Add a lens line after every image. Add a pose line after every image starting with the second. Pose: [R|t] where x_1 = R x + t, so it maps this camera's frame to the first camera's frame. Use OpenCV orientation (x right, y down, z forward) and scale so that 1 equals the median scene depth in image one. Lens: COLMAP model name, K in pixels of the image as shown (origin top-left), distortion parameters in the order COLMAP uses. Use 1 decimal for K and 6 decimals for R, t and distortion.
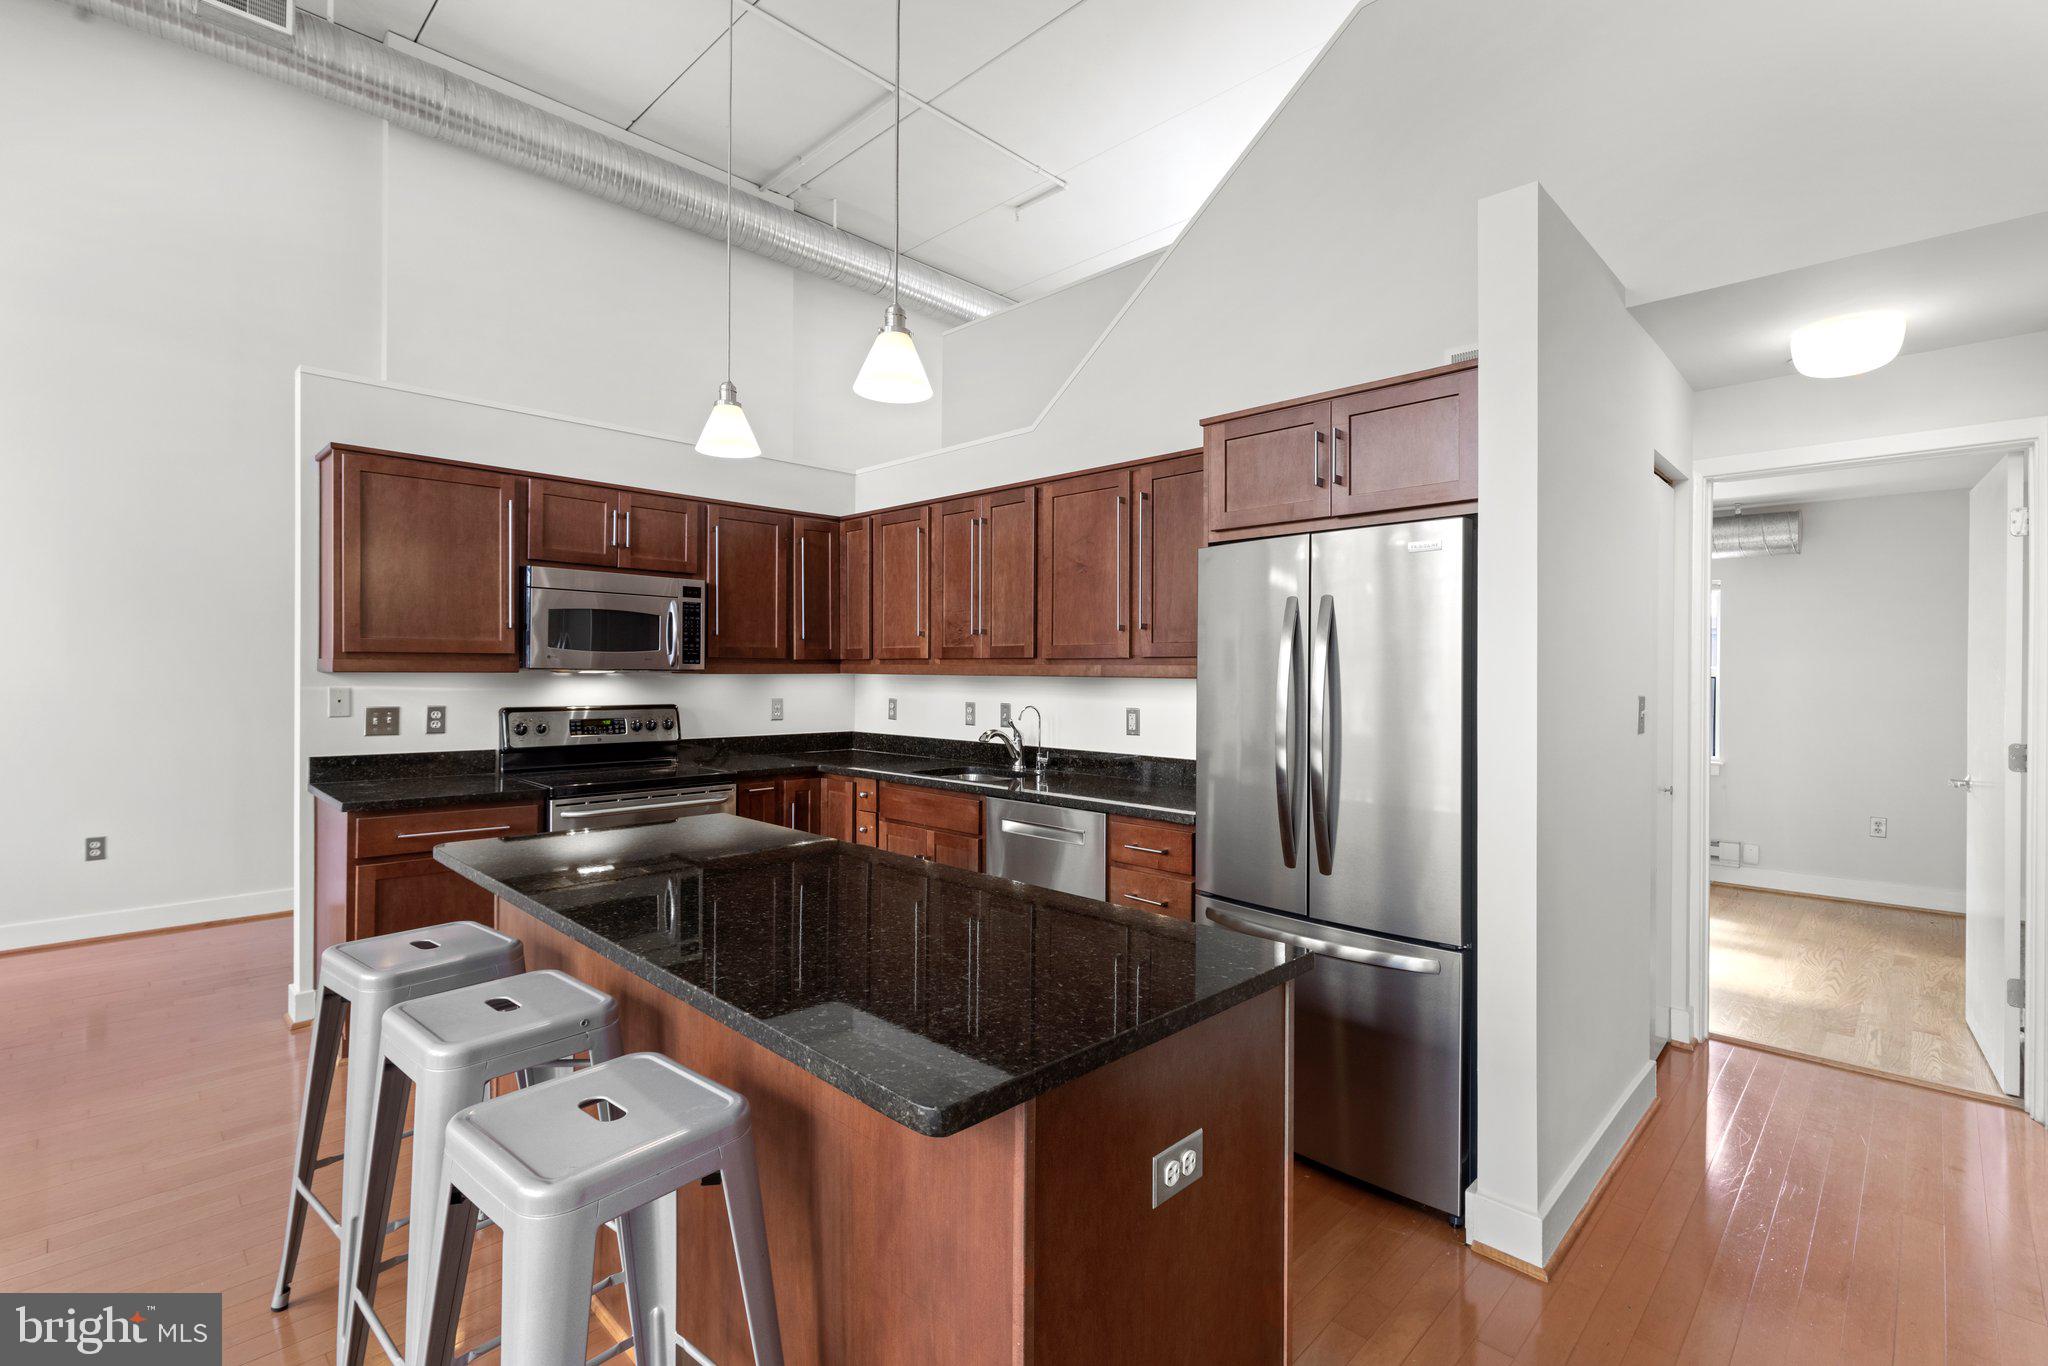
lens RADIAL K [[928.3, 0, 1020.4], [0, 928.3, 673.7], [0, 0, 1]] dist [-0.001442, -0.000252]
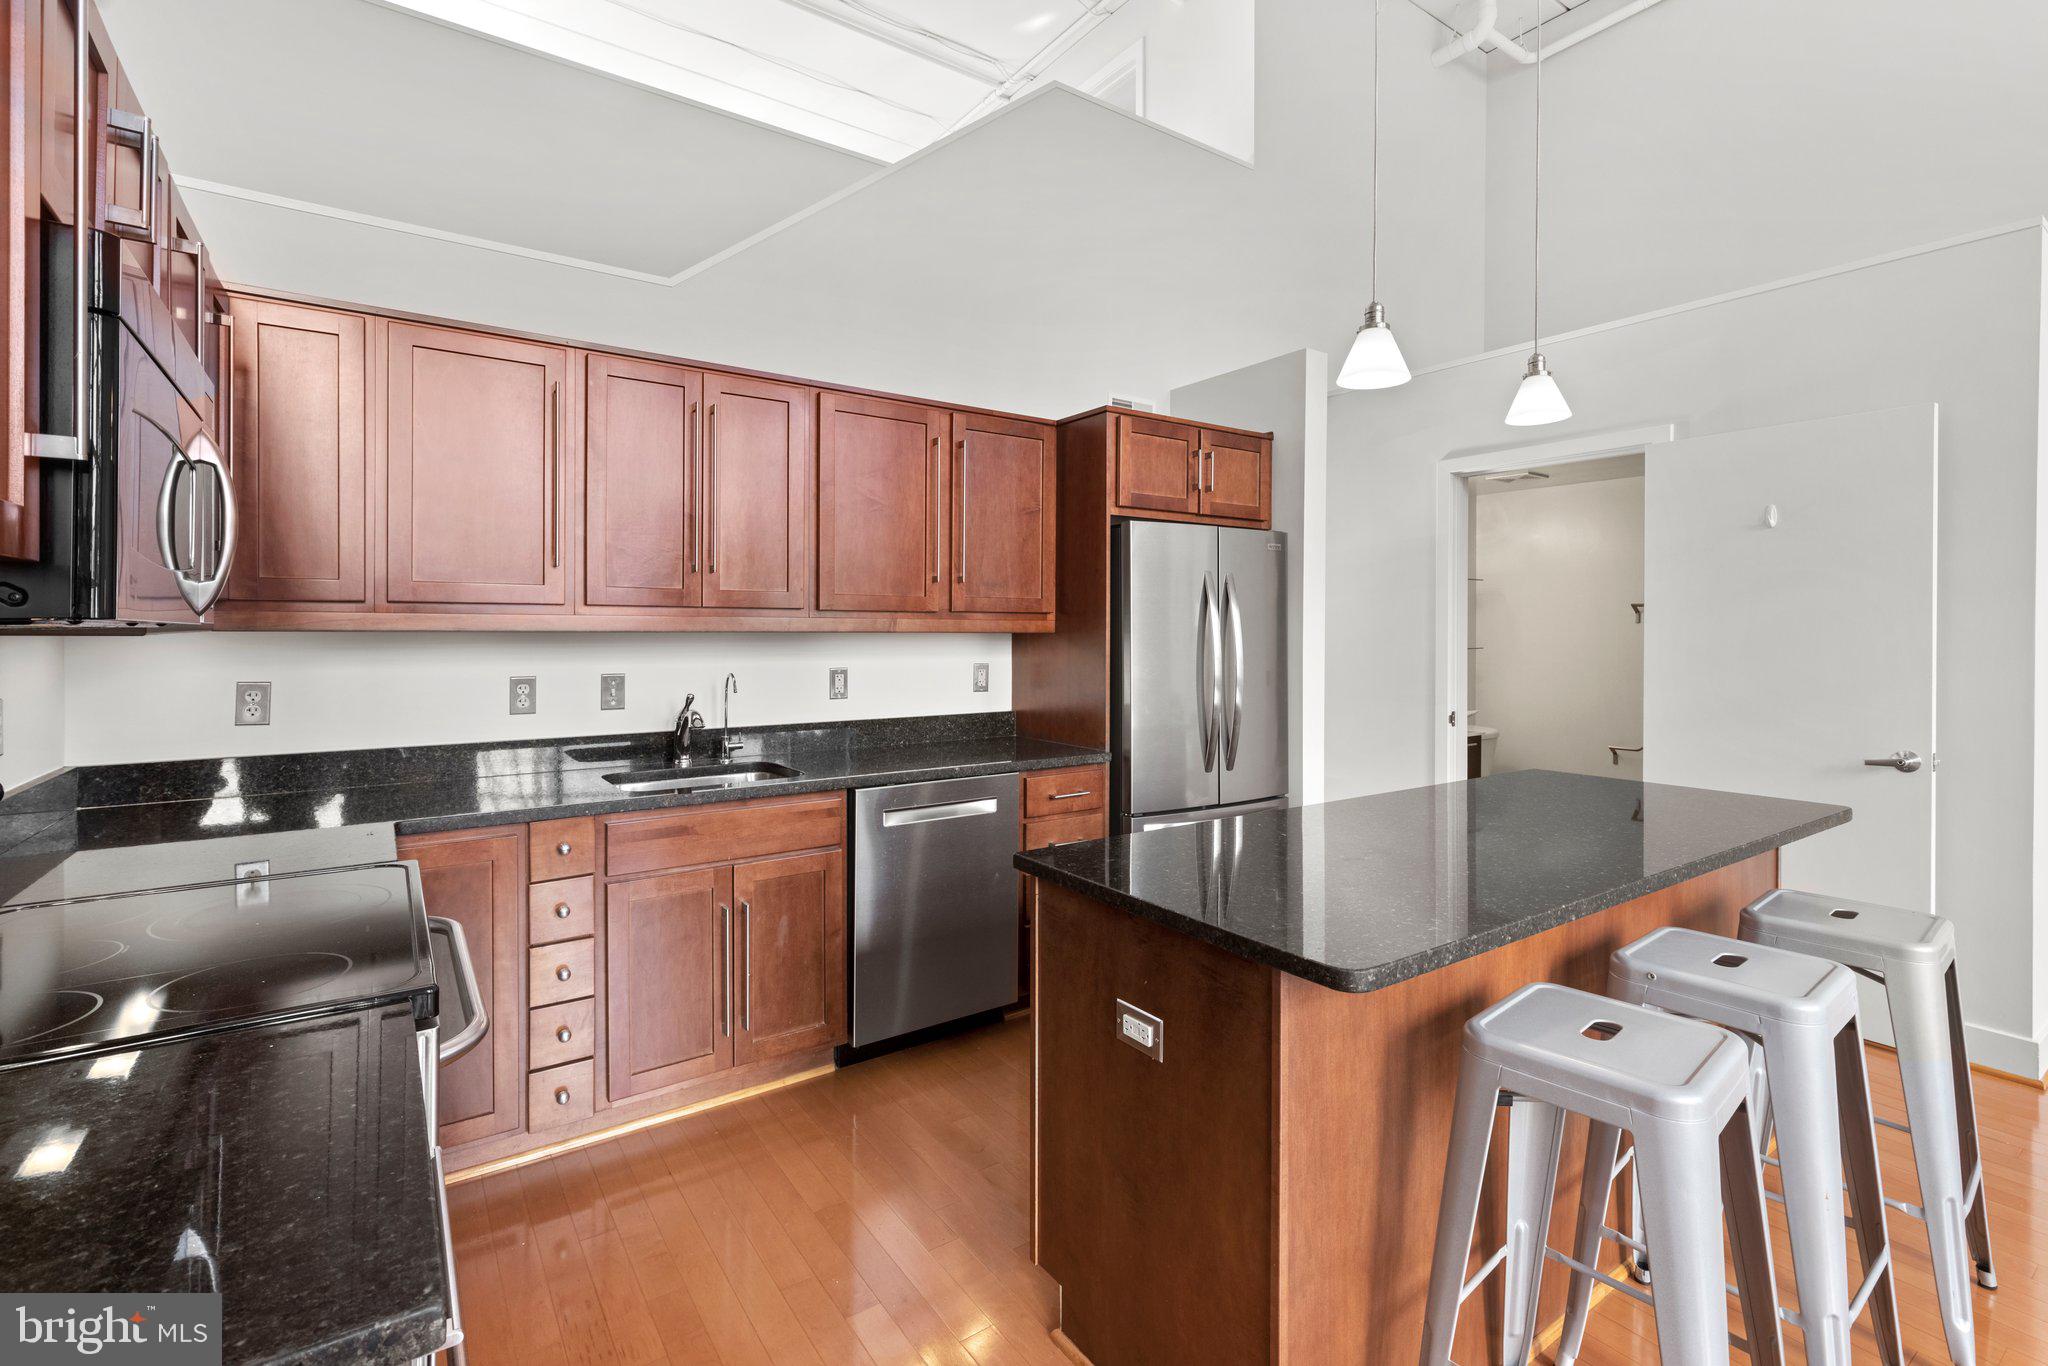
lens RADIAL K [[928.3, 0, 1020.4], [0, 928.3, 673.7], [0, 0, 1]] dist [-0.001442, -0.000252]
pose [[0.184789, -0.033413, 0.982210, -0.694405], [0.007851, 0.999440, 0.032522, 0.014165], [-0.982747, 0.001702, 0.184948, 0.660573]]
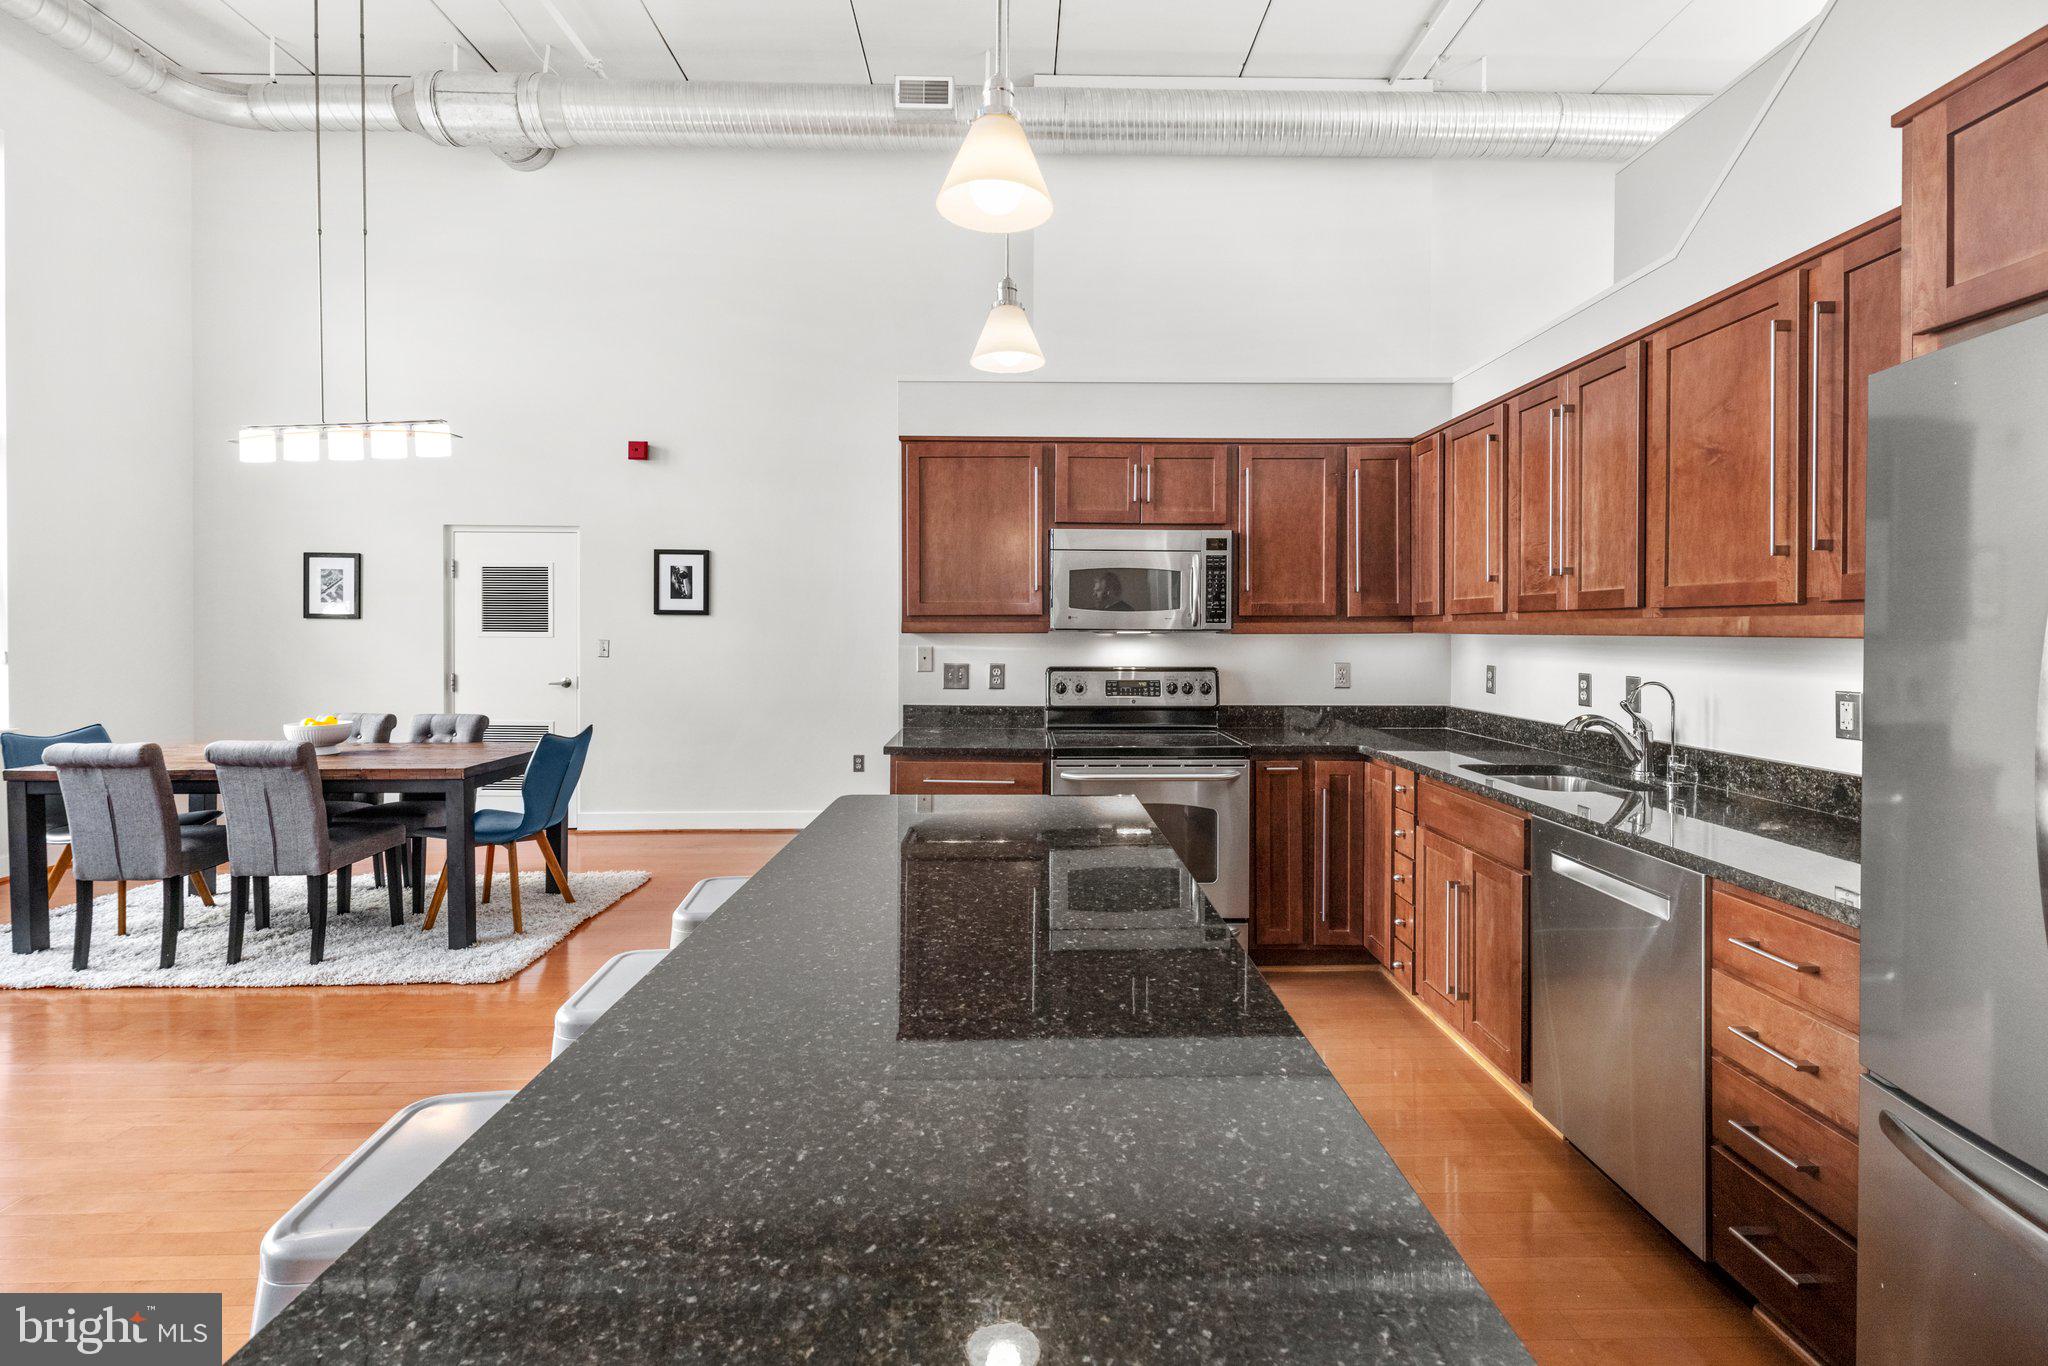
lens RADIAL K [[919.1, 0, 1029.1], [0, 919.1, 643.7], [0, 0, 1]] dist [0.001438, -0.000008]
pose [[0.714813, 0.004234, -0.699303, 0.151186], [0.002212, 0.999963, 0.008316, 0.001875], [0.699312, -0.007491, 0.714777, 0.236545]]
